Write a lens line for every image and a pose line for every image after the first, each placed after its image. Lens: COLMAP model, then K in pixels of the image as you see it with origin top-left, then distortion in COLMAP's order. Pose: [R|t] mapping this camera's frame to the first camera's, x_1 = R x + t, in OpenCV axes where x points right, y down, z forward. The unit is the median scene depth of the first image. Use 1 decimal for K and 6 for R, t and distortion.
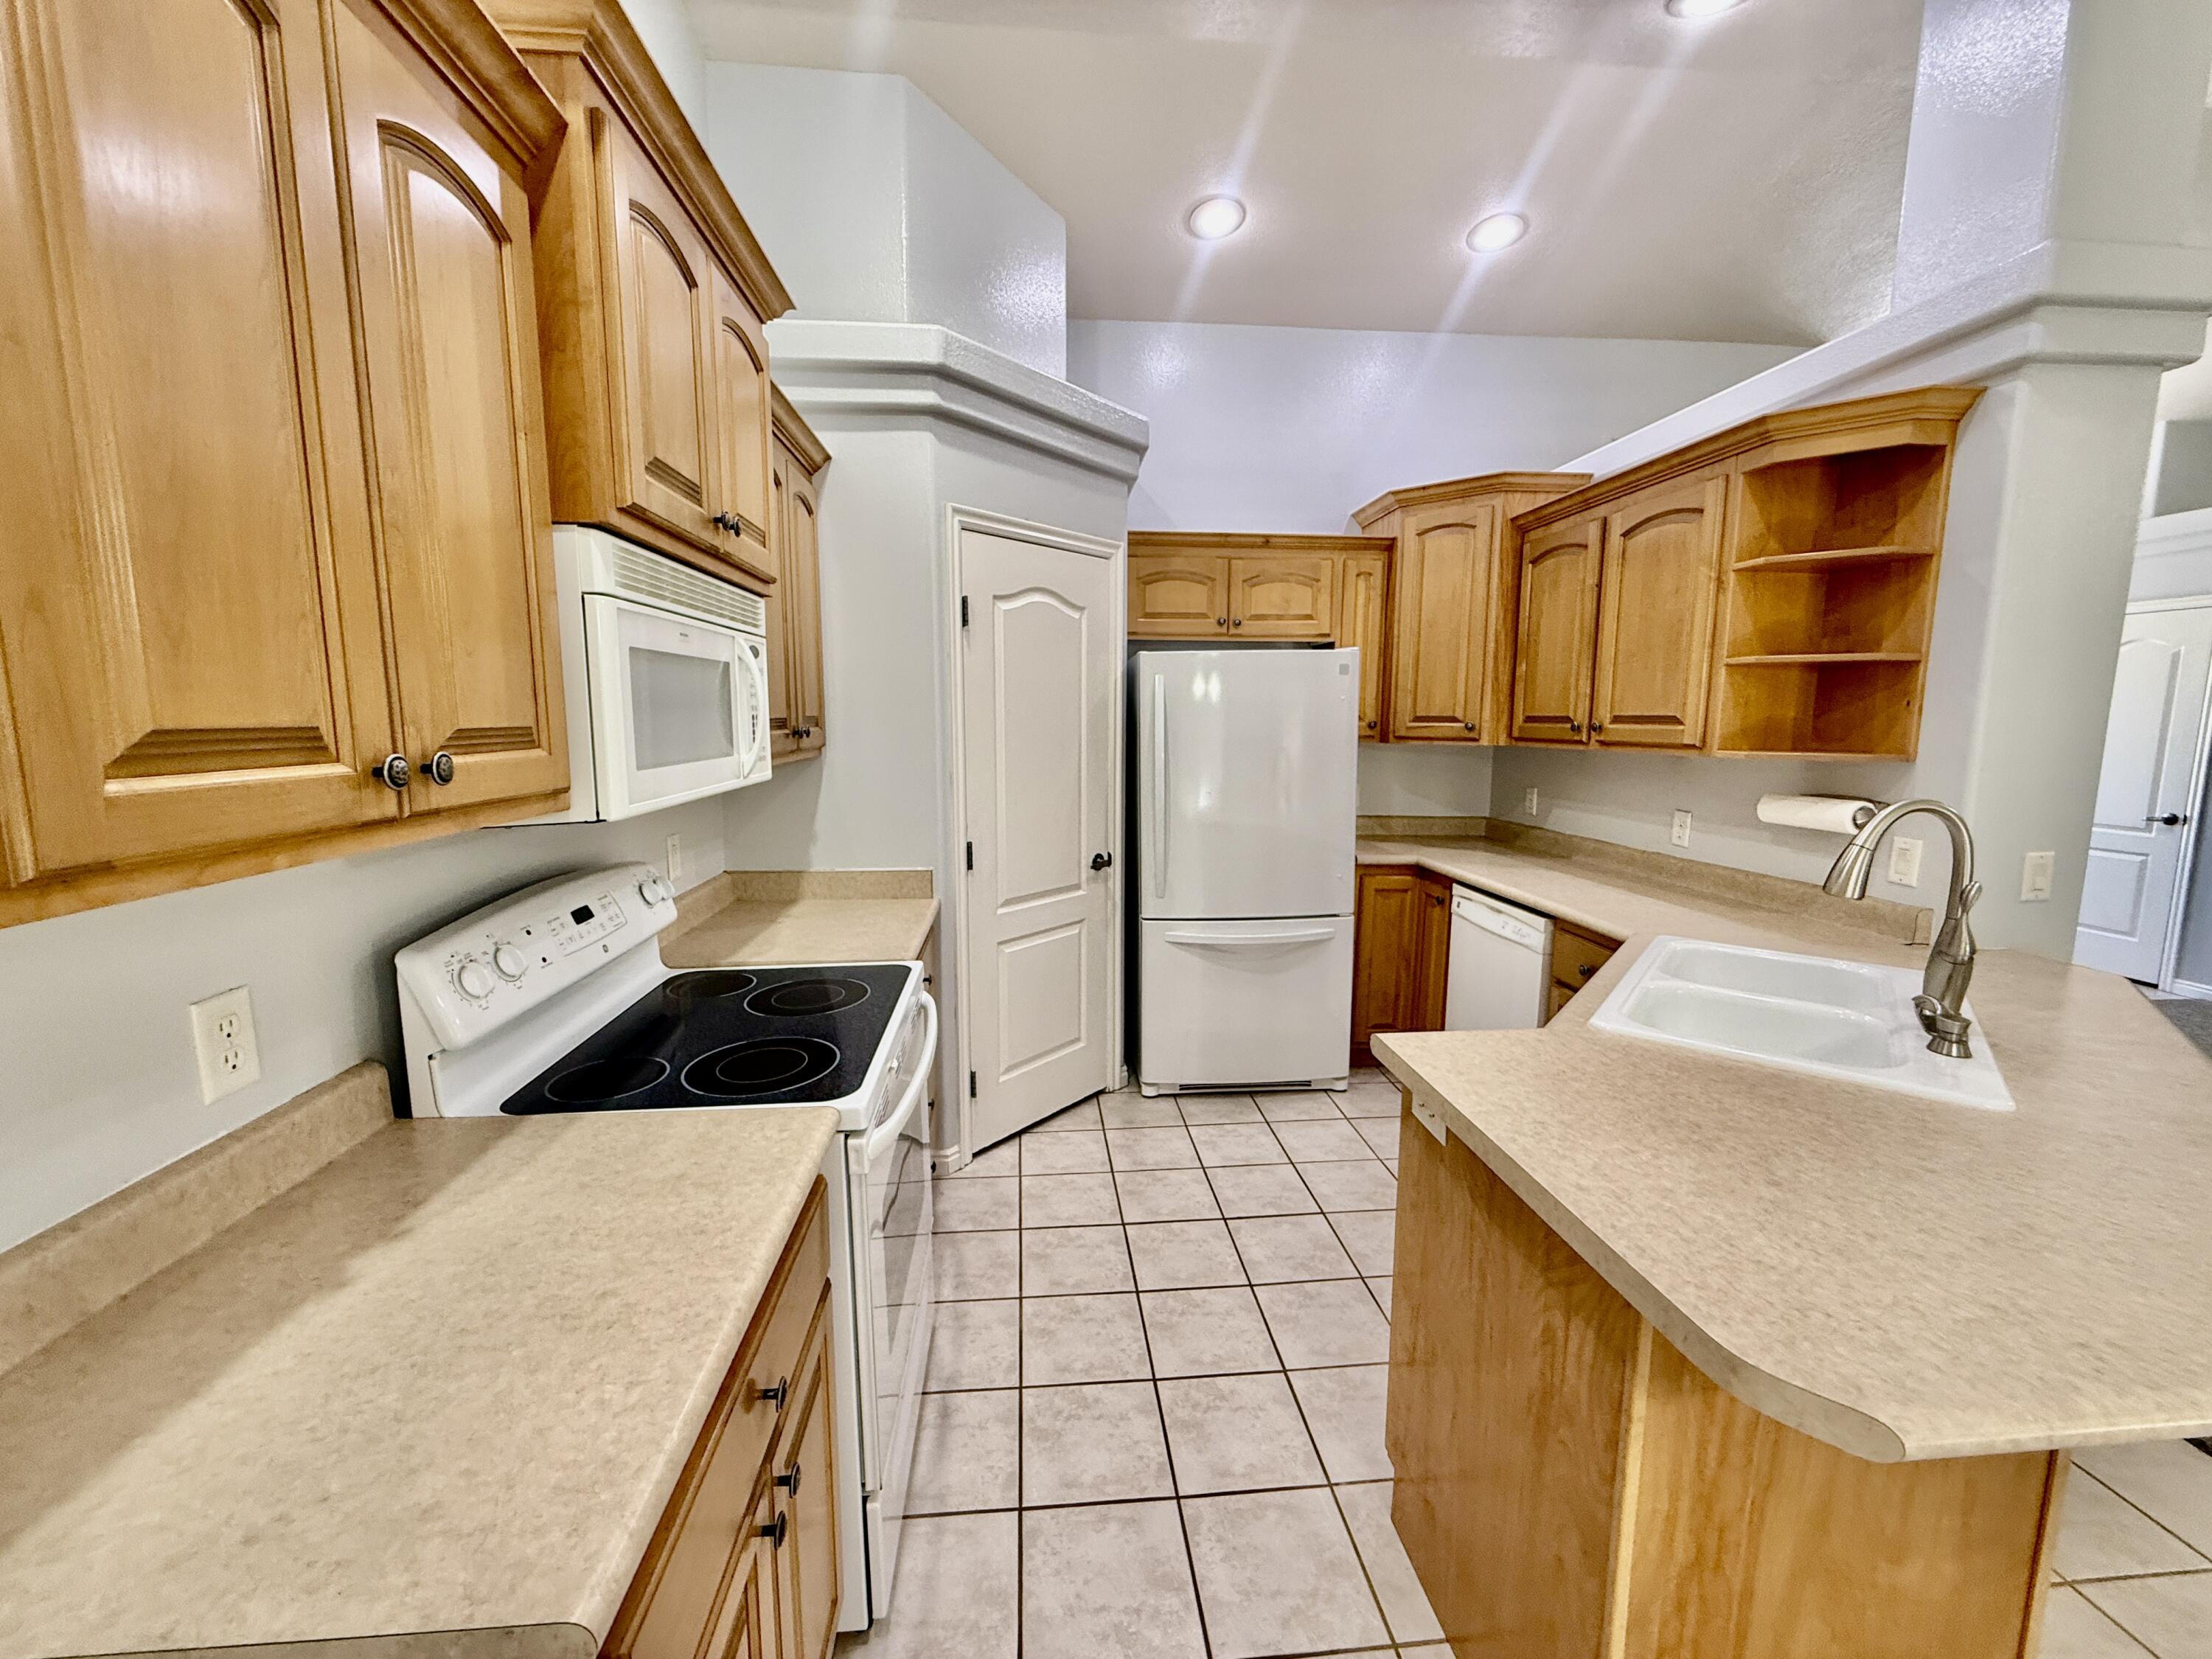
lens RADIAL K [[877.7, 0, 1098.1], [0, 877.7, 827.9], [0, 0, 1]] dist [0.000733, -0.000323]
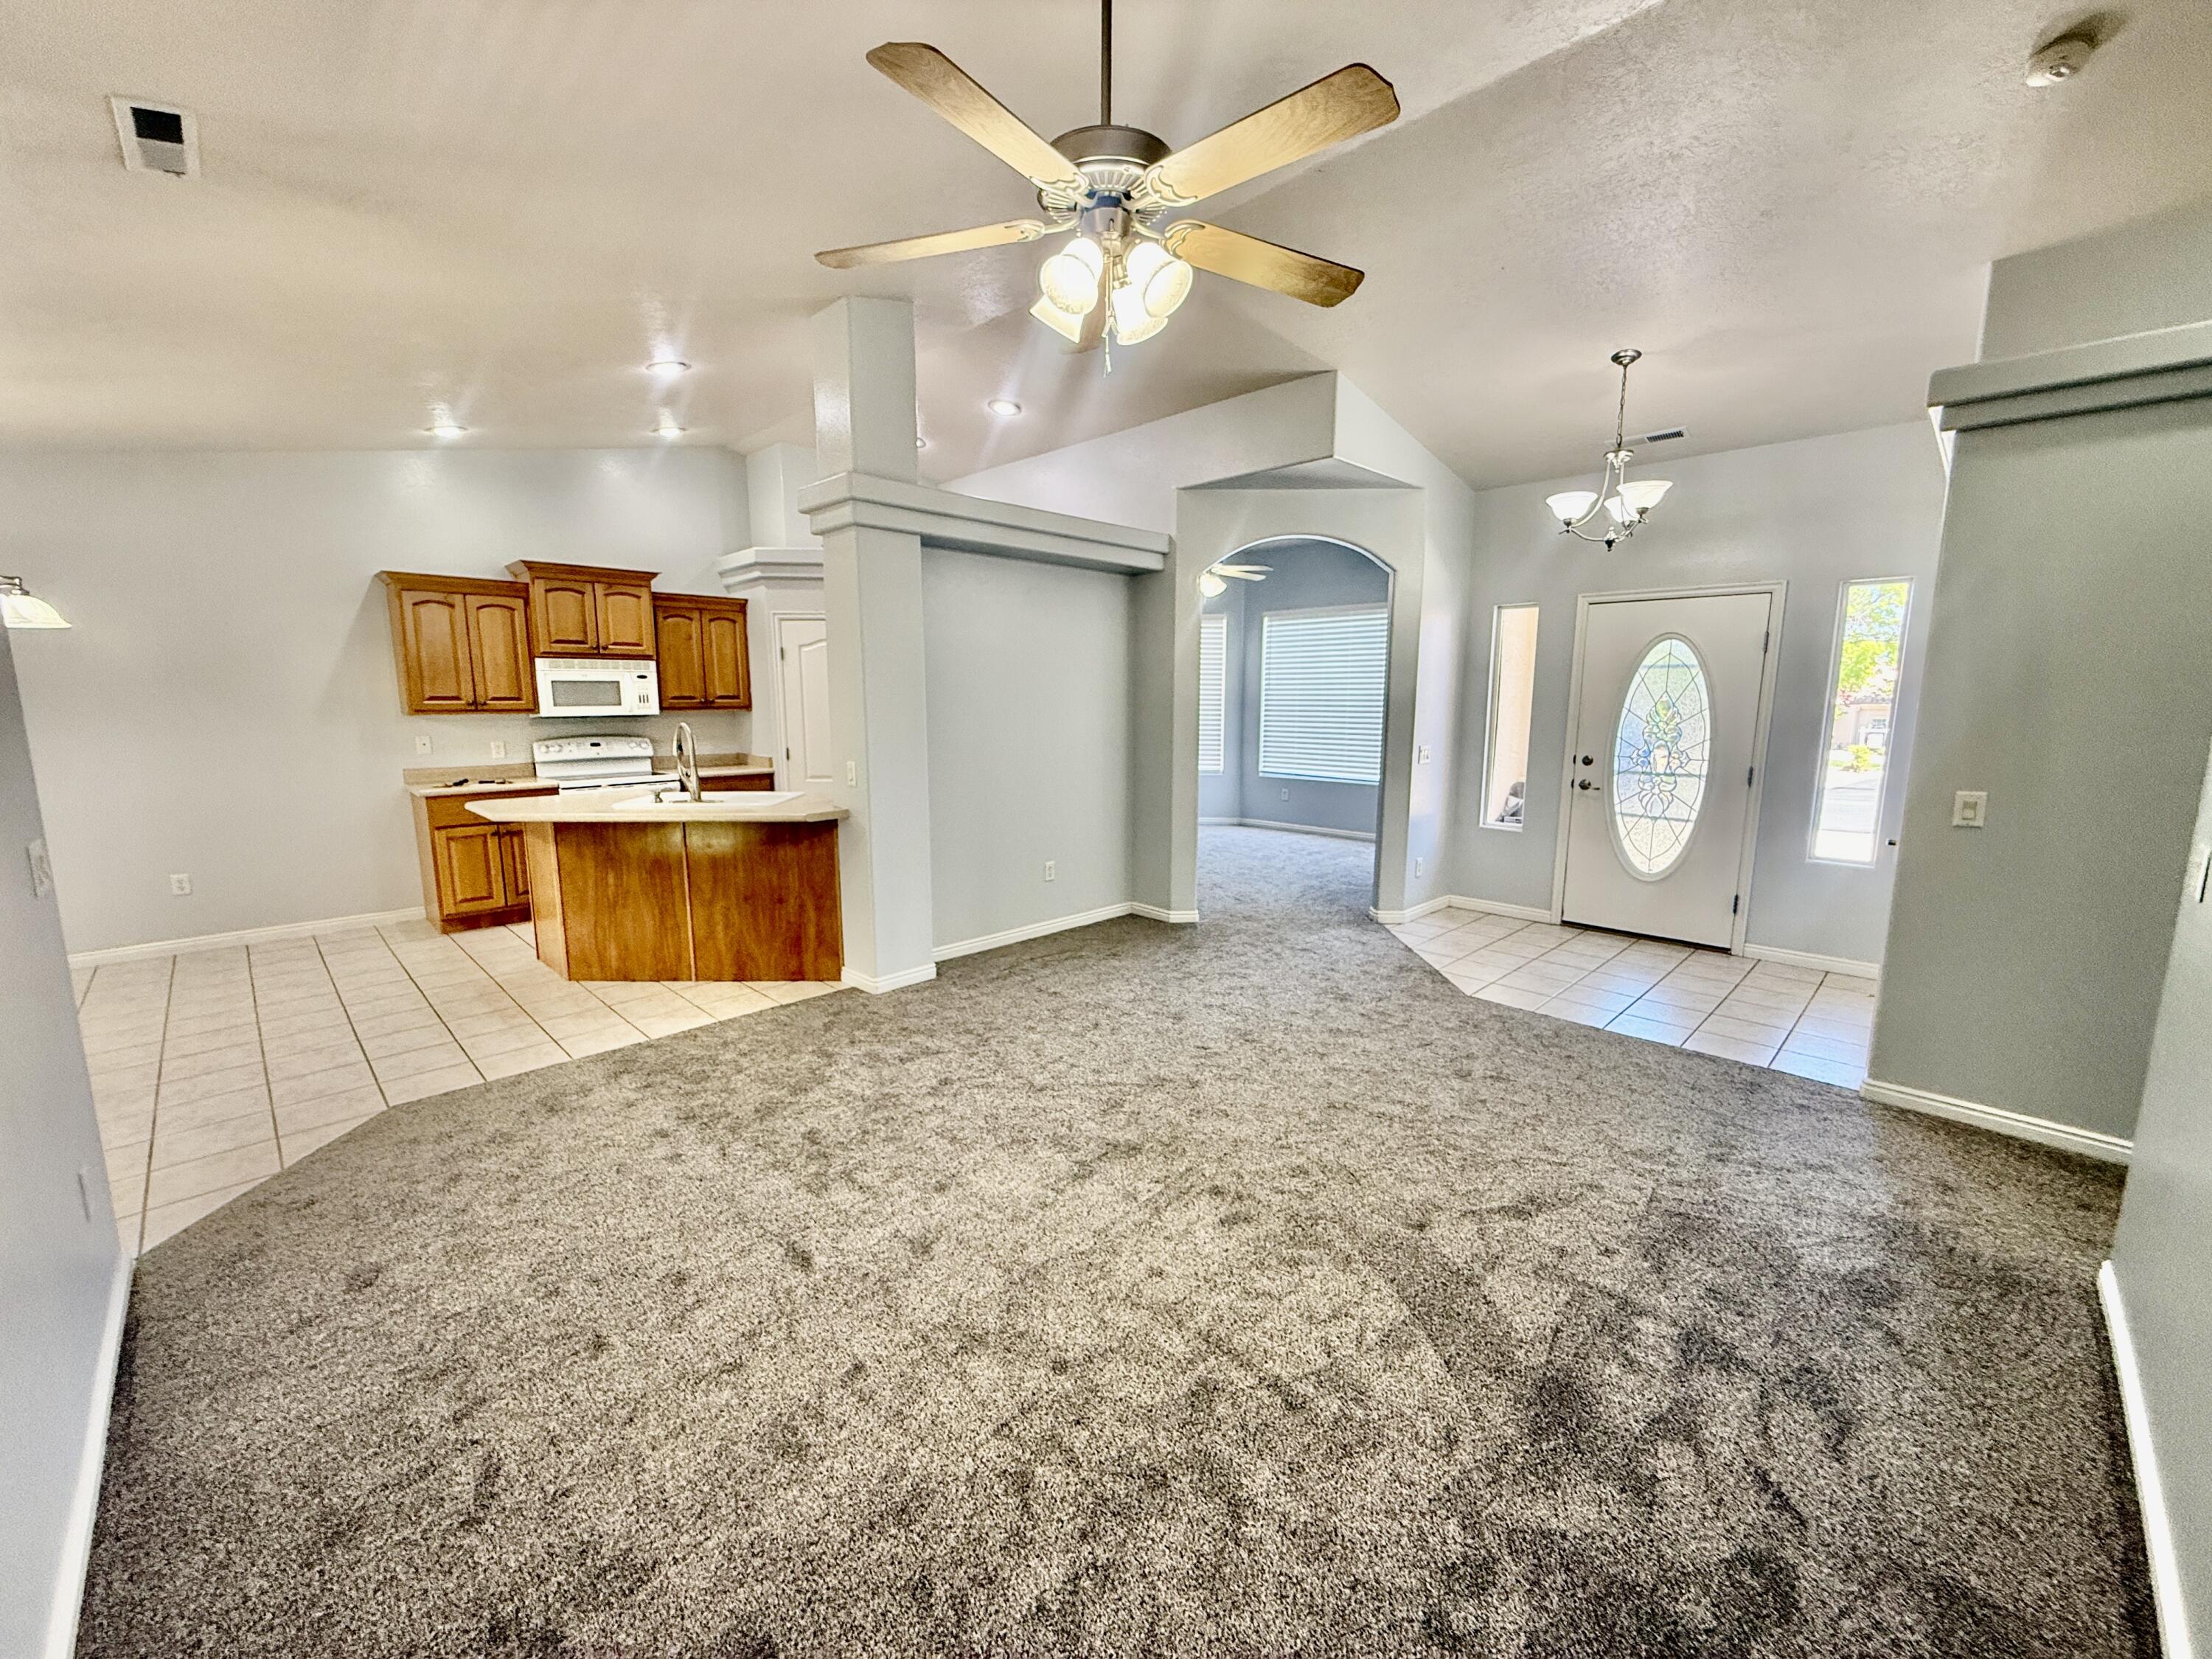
lens RADIAL K [[877.7, 0, 1098.1], [0, 877.7, 827.9], [0, 0, 1]] dist [0.000733, -0.000323]
pose [[0.643804, 0.104037, -0.758085, 1.945657], [-0.093835, 0.993971, 0.056719, 0.015165], [0.759415, 0.034619, 0.649685, 0.073062]]
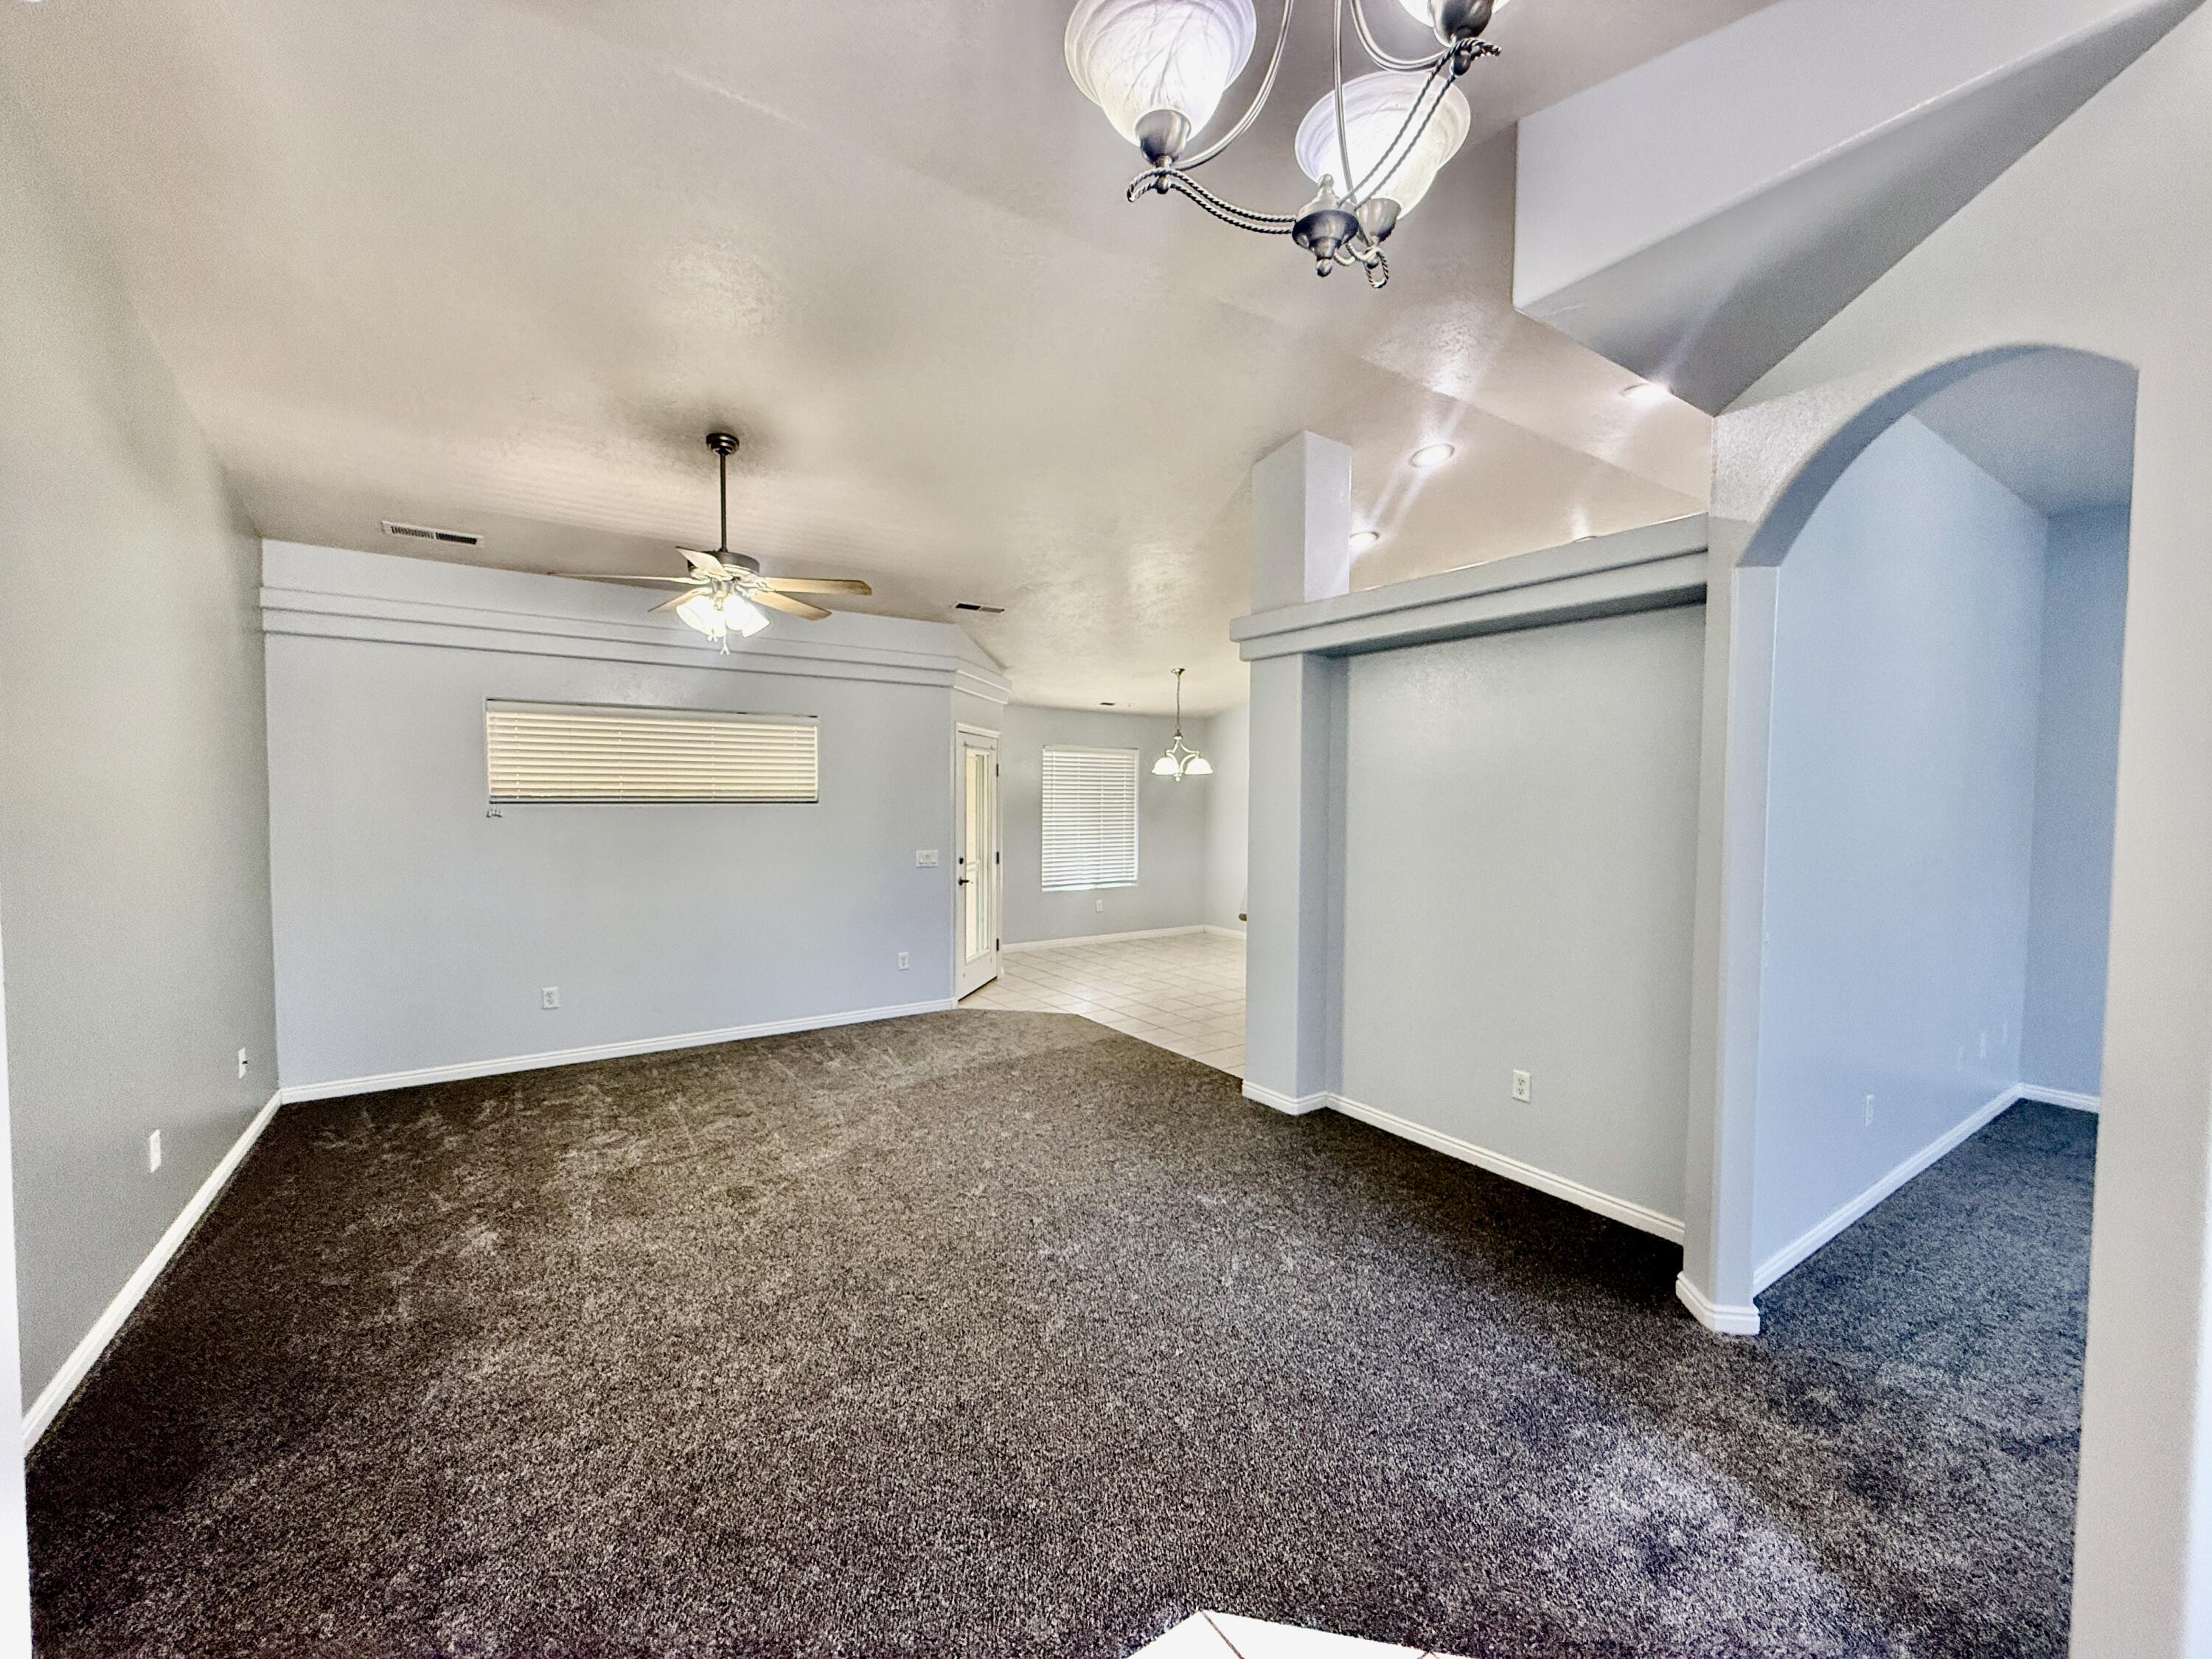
lens RADIAL K [[877.7, 0, 1098.1], [0, 877.7, 827.9], [0, 0, 1]] dist [0.000733, -0.000323]
pose [[-0.873058, 0.003682, -0.487602, 1.617752], [-0.077360, 0.986261, 0.145963, -0.233635], [0.481440, 0.165156, -0.860778, 1.728929]]
